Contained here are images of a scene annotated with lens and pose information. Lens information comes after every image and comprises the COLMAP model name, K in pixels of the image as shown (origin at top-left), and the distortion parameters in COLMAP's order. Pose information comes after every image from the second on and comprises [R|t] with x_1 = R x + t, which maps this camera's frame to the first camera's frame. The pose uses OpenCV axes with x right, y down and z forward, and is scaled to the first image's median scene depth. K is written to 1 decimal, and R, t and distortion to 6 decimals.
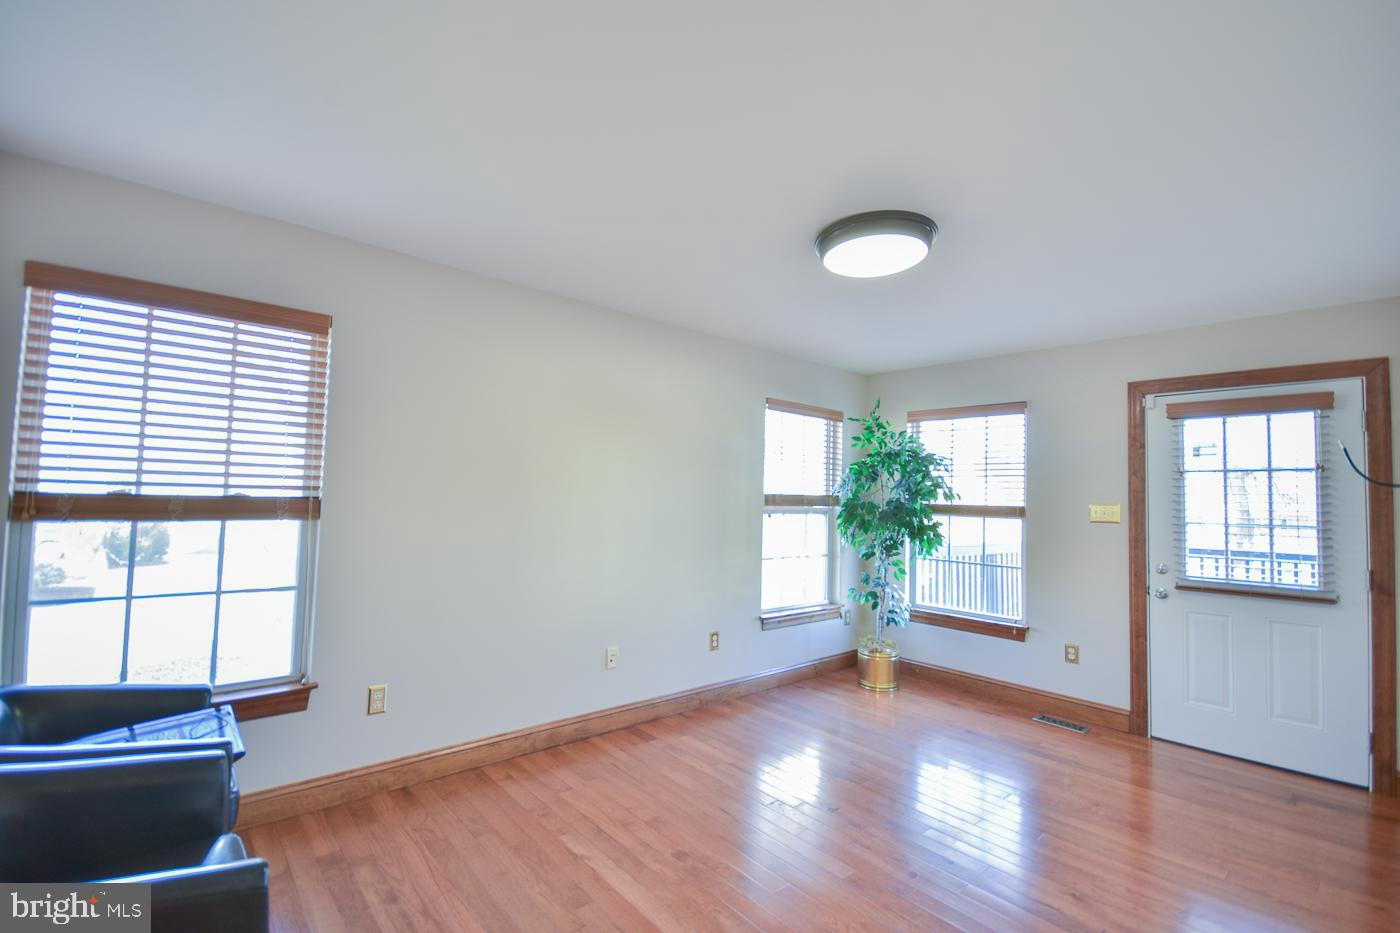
lens RADIAL K [[618.8, 0, 700.0], [0, 618.8, 466.5], [0, 0, 1]] dist [-0.000731, -0.000155]
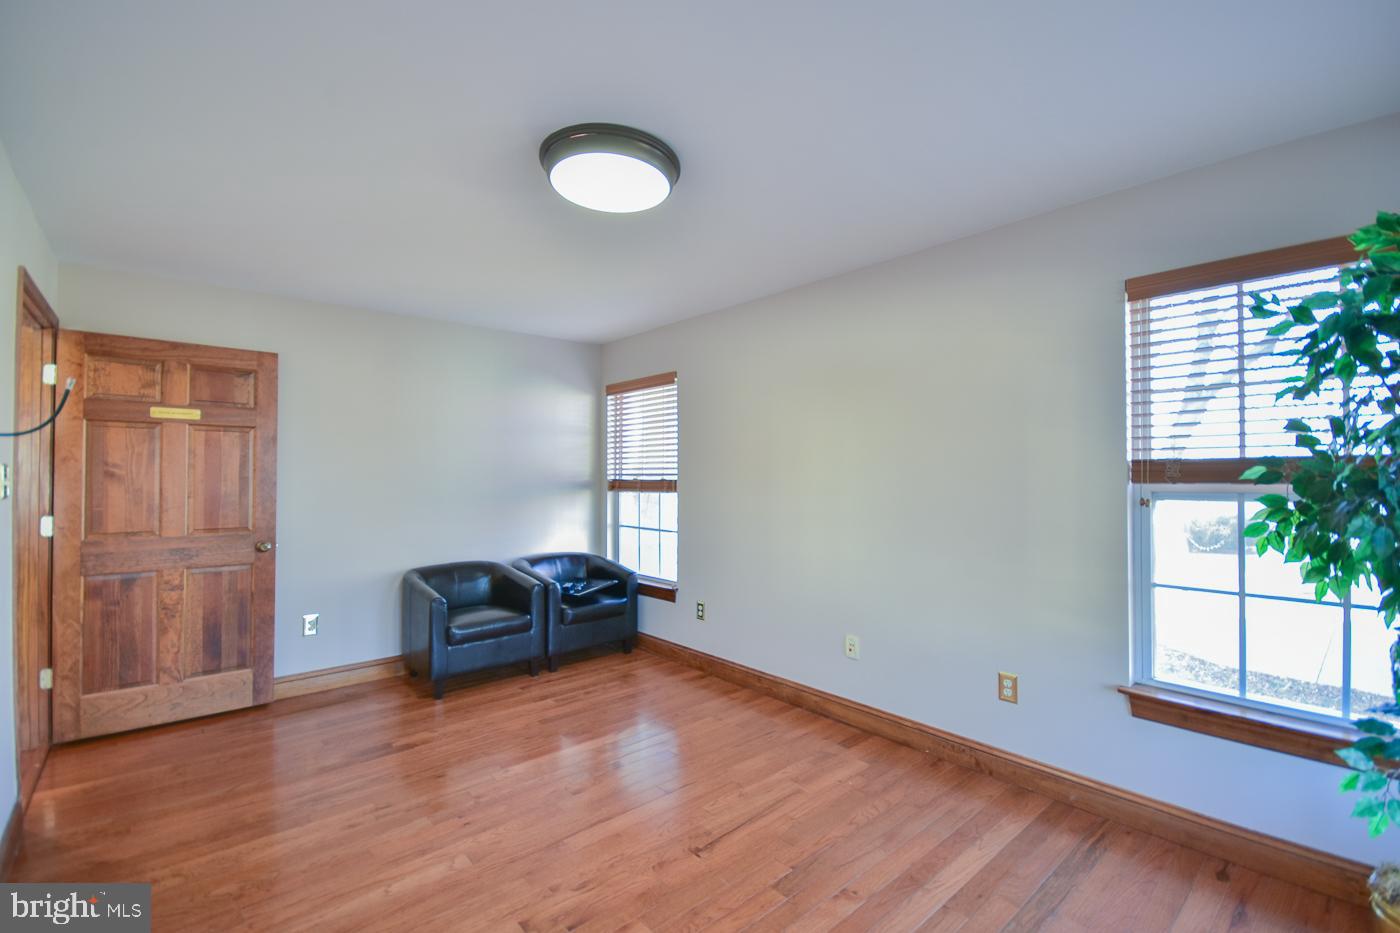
lens RADIAL K [[618.8, 0, 700.0], [0, 618.8, 466.5], [0, 0, 1]] dist [-0.000731, -0.000155]
pose [[0.000000, -0.038658, -0.999252, 1.126551], [0.052658, 0.997866, -0.038604, 0.085878], [0.998613, -0.052618, 0.002036, 1.103502]]
